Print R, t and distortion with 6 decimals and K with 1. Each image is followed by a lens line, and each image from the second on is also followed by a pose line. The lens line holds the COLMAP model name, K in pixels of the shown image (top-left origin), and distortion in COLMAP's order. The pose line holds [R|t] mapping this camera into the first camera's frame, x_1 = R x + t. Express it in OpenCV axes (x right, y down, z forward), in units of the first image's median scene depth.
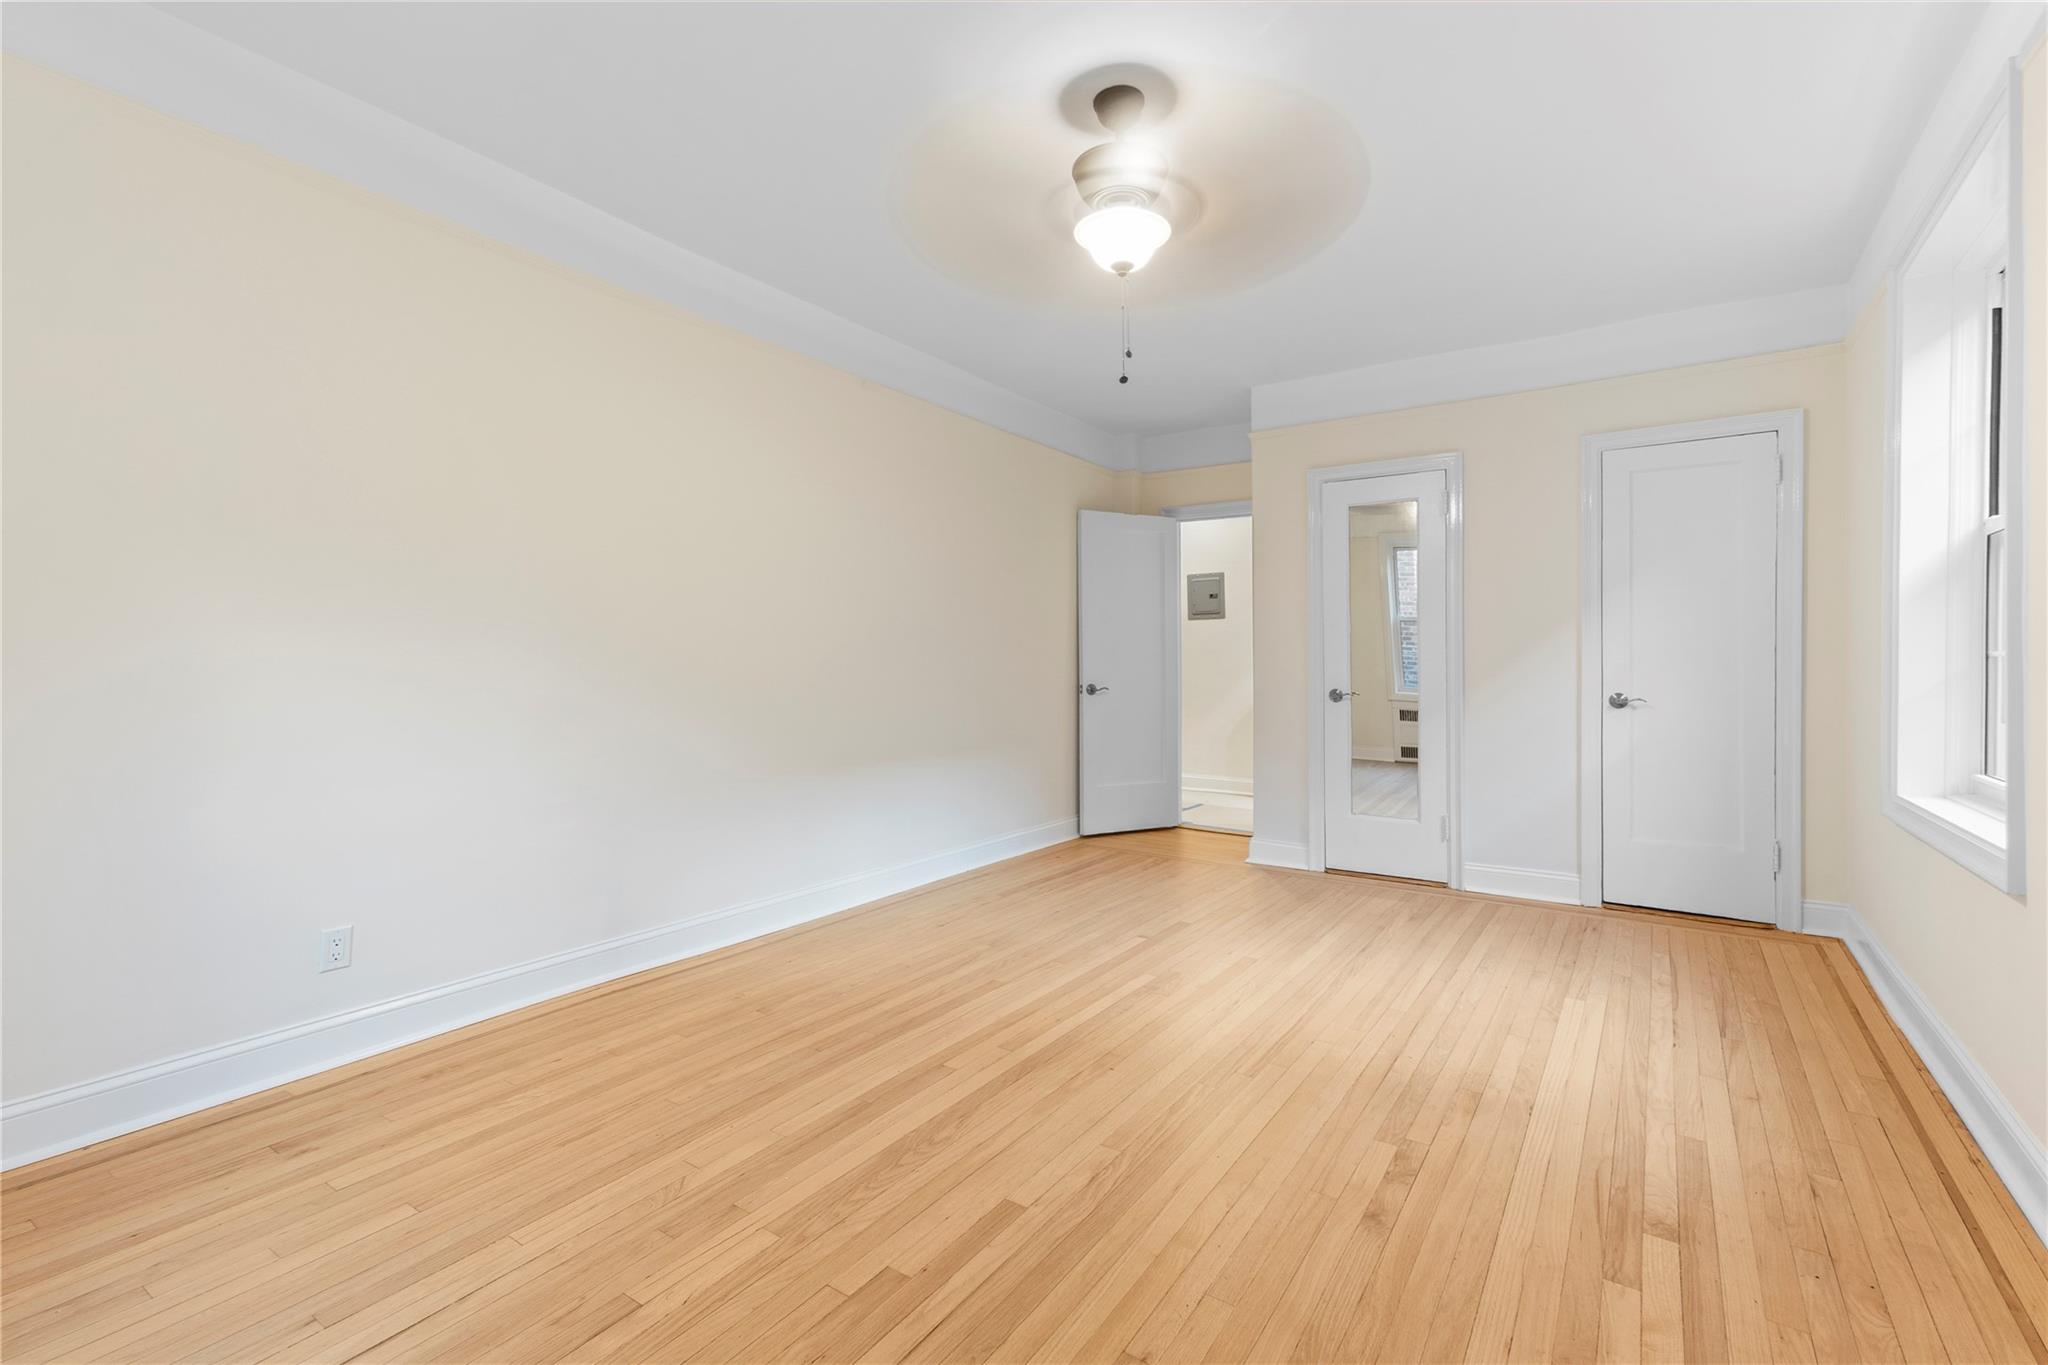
lens RADIAL K [[871.7, 0, 1023.5], [0, 871.7, 673.2], [0, 0, 1]] dist [0.035007, 0.000267]
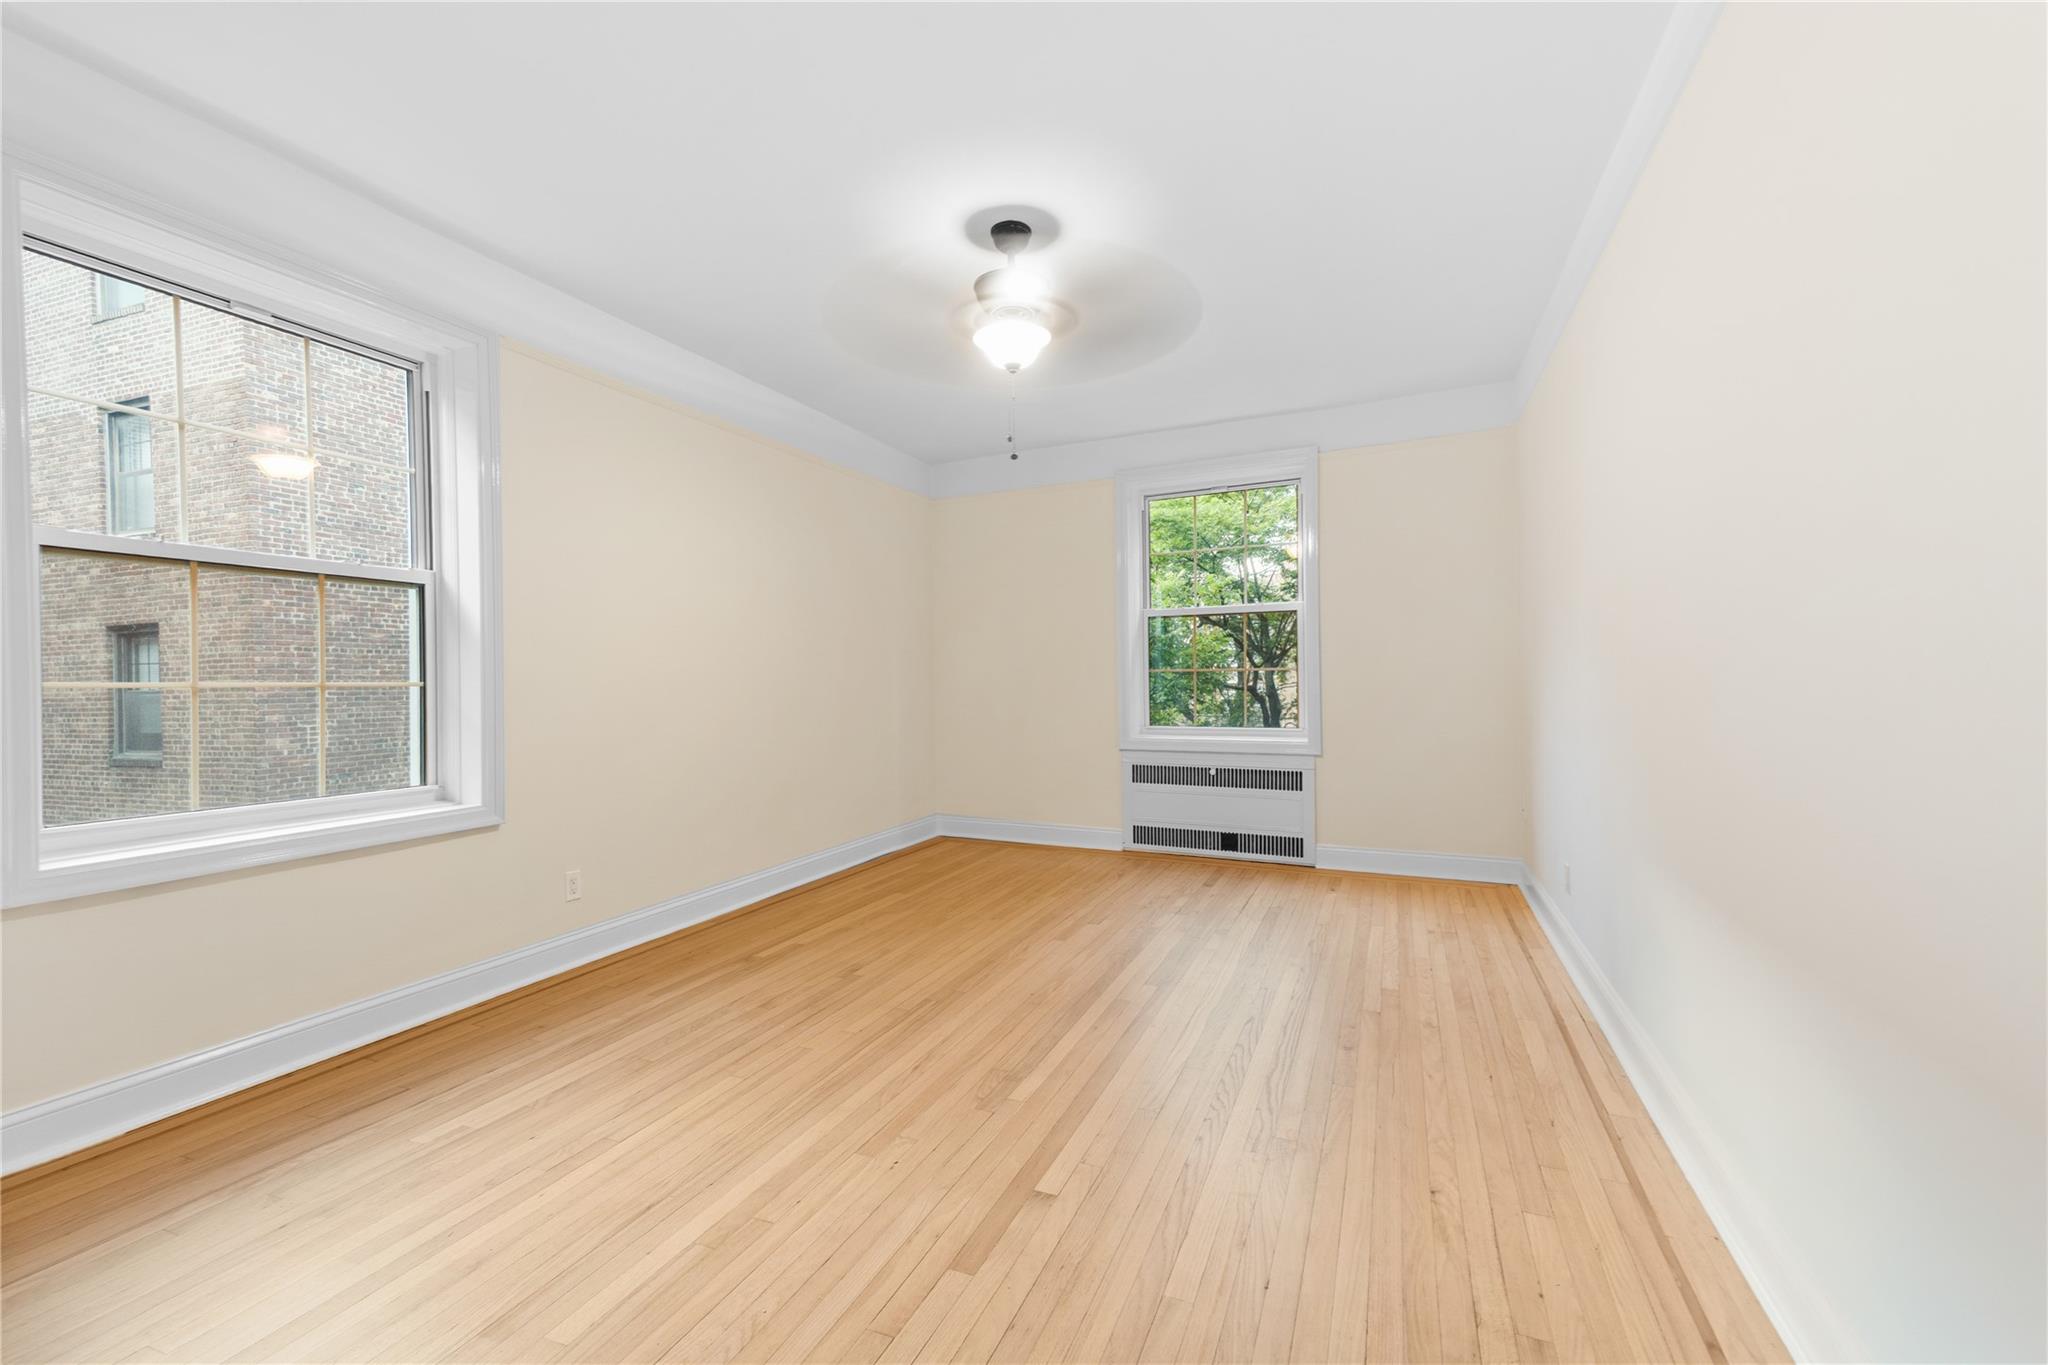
lens RADIAL K [[871.7, 0, 1022.5], [0, 871.7, 683.9], [0, 0, 1]] dist [0.035007, 0.000267]
pose [[-0.976371, 0.010705, -0.215837, 0.380510], [0.007080, 0.999821, 0.017561, -0.031268], [0.215986, 0.015618, -0.976272, 2.214416]]
